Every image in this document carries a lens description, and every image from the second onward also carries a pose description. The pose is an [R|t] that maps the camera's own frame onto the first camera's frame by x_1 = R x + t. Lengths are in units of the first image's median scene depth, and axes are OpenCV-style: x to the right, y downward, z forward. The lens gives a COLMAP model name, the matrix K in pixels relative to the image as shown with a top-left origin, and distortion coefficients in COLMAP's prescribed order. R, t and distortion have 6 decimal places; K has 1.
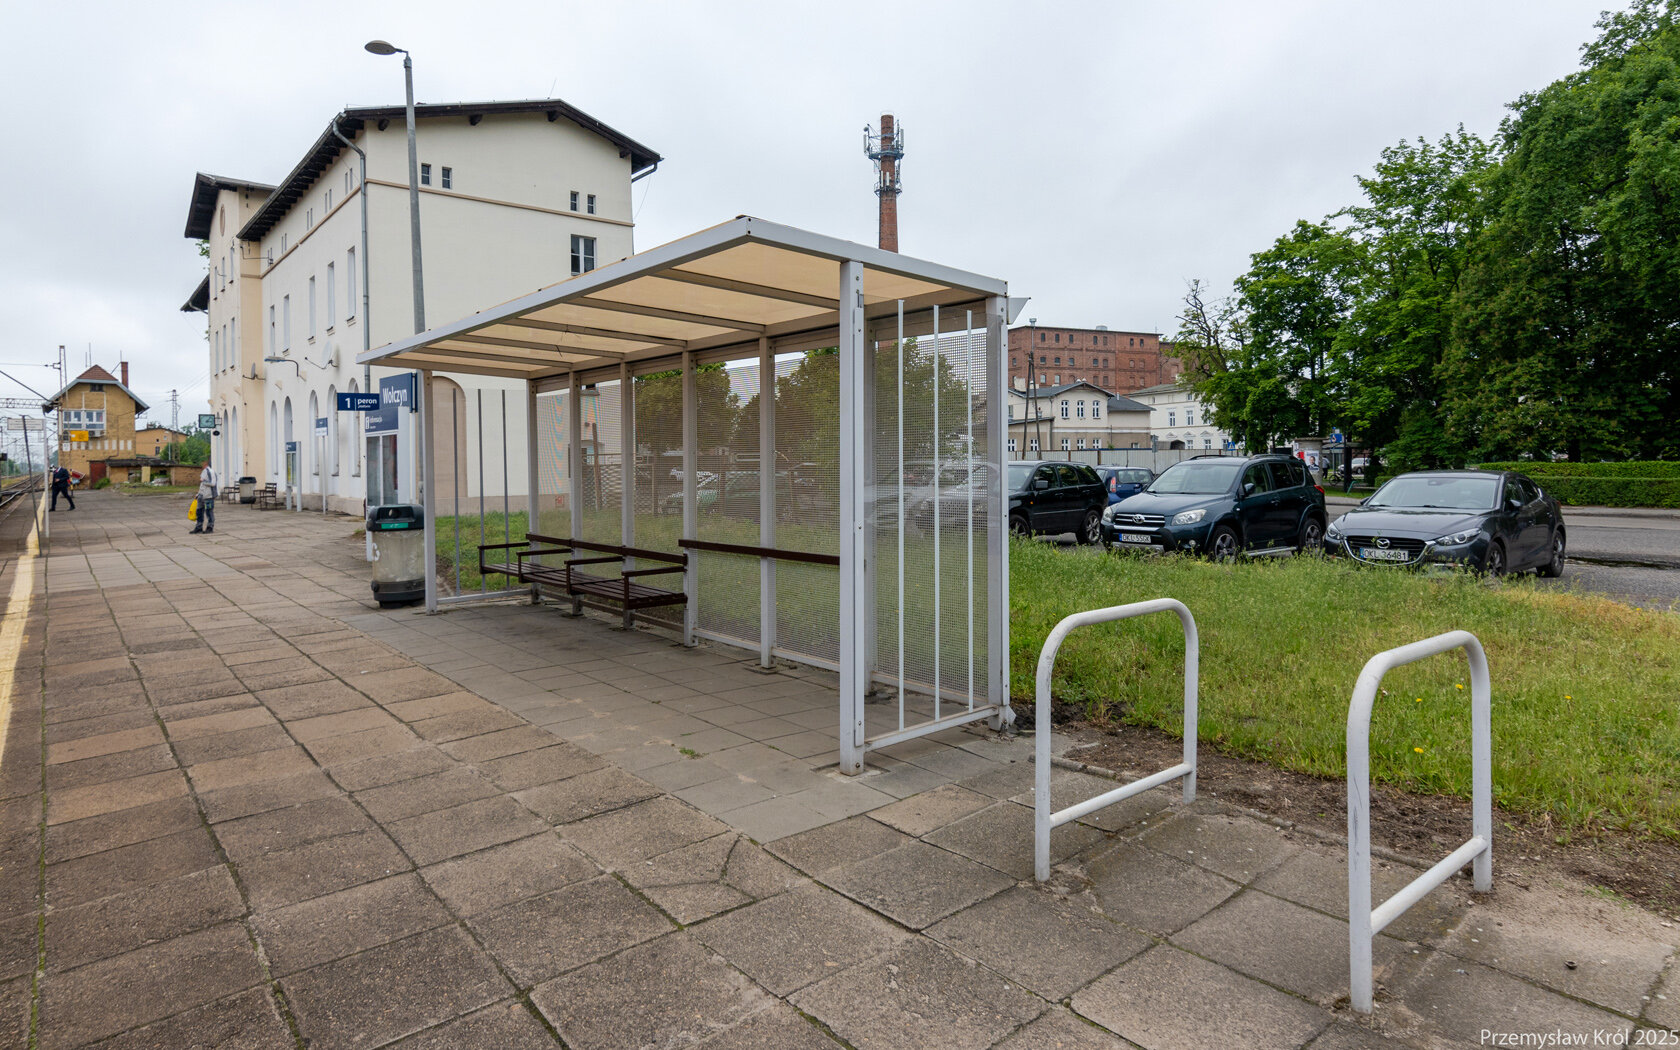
lens RADIAL K [[982.6, 0, 843.6], [0, 982.6, 465.0], [0, 0, 1]] dist [0.016592, 0.000009]
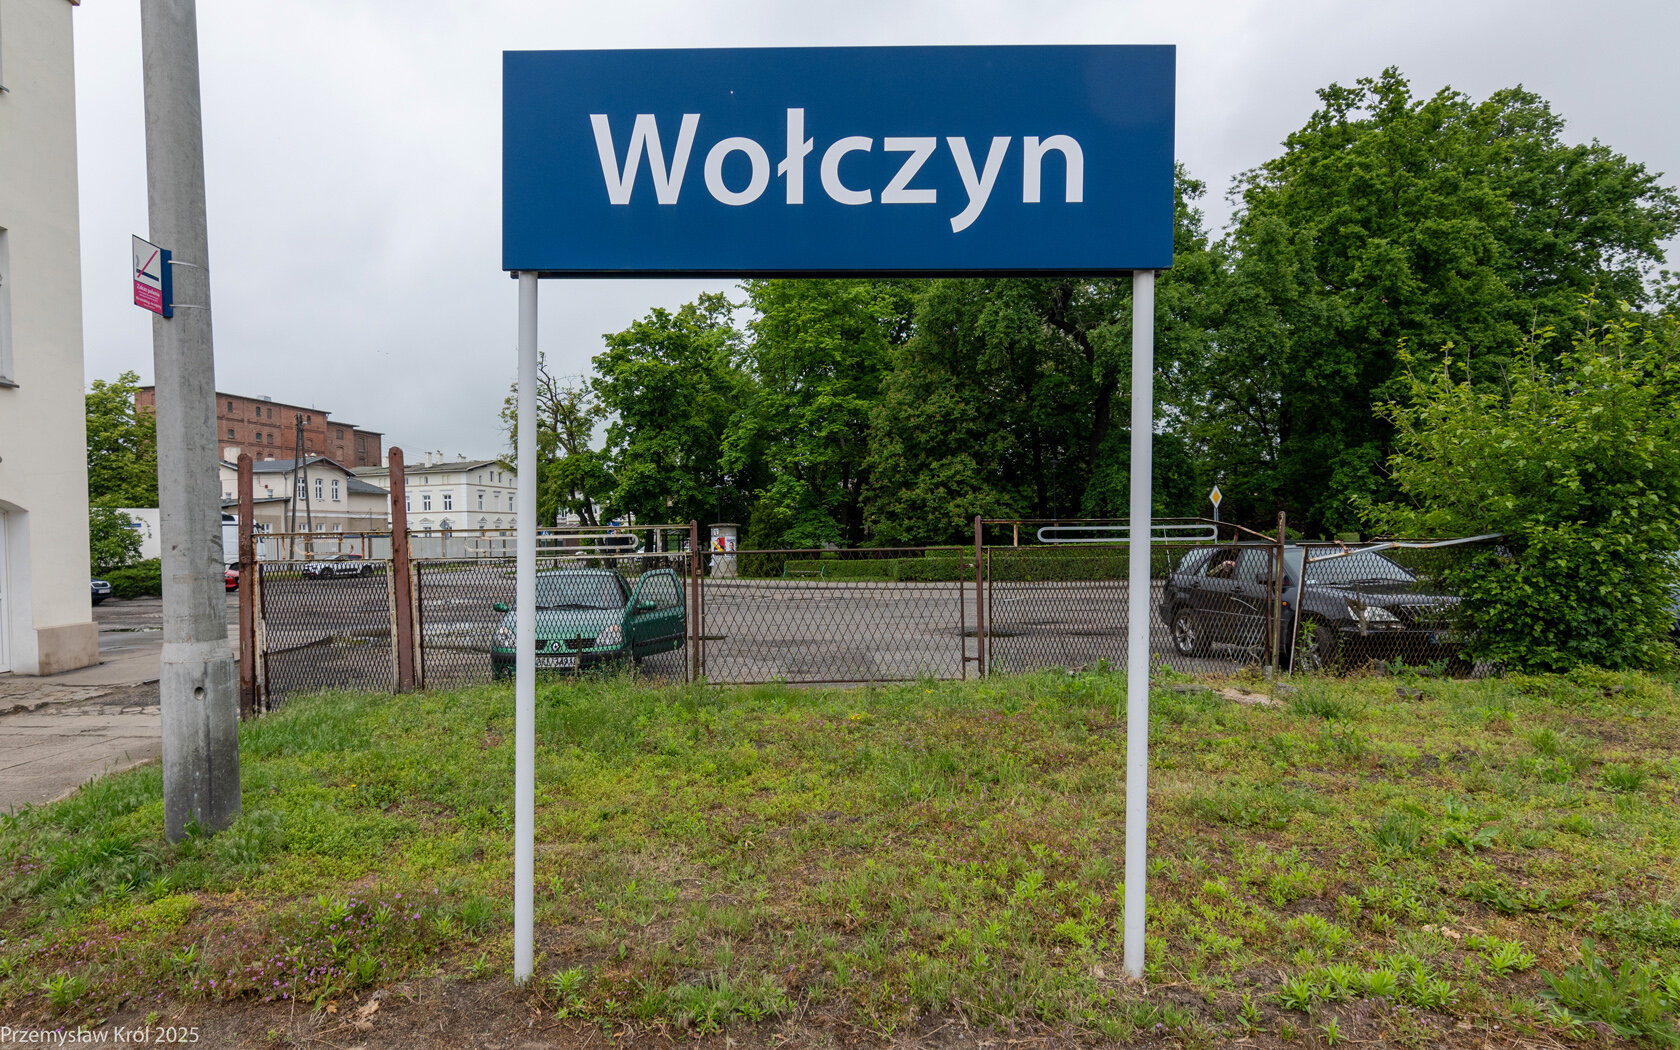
lens RADIAL K [[891.7, 0, 840.0], [0, 891.7, 525.0], [0, 0, 1]] dist [-0.000401, -0.000095]
pose [[0.610665, 0.002184, 0.791886, -0.089435], [0.019112, 0.999664, -0.017496, -0.004380], [-0.791658, 0.025818, 0.610418, 0.184475]]
